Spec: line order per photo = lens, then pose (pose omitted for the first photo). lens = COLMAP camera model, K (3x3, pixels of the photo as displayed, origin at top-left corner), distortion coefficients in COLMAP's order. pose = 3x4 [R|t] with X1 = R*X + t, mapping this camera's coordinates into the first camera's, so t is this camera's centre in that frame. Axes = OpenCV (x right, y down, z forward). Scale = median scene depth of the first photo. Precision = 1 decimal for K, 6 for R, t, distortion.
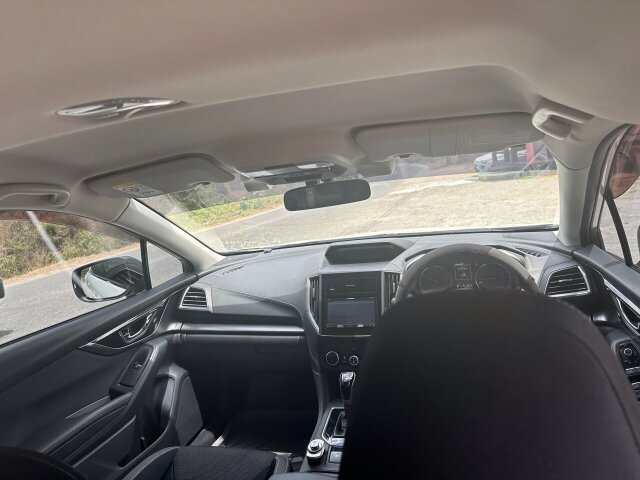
lens RADIAL K [[444.8, 0, 317.7], [0, 444.8, 235.0], [0, 0, 1]] dist [0.021864, -0.029785]
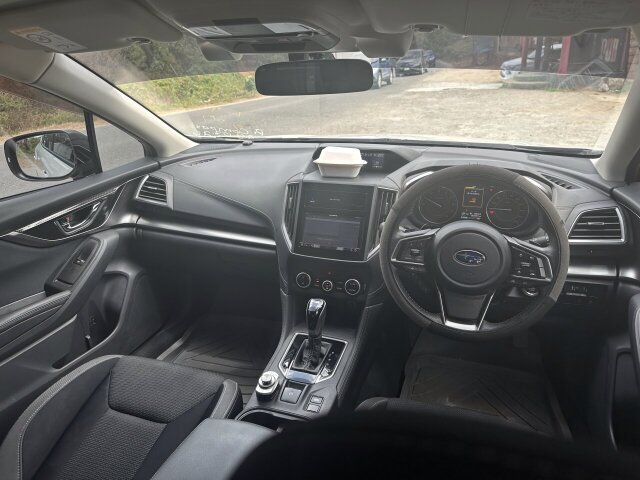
lens RADIAL K [[444.8, 0, 316.4], [0, 444.8, 240.9], [0, 0, 1]] dist [0.021864, -0.029785]
pose [[0.993384, 0.114525, 0.008522, 0.041281], [-0.113044, 0.962055, 0.248339, -0.011937], [0.020242, -0.247659, 0.968636, 0.183371]]
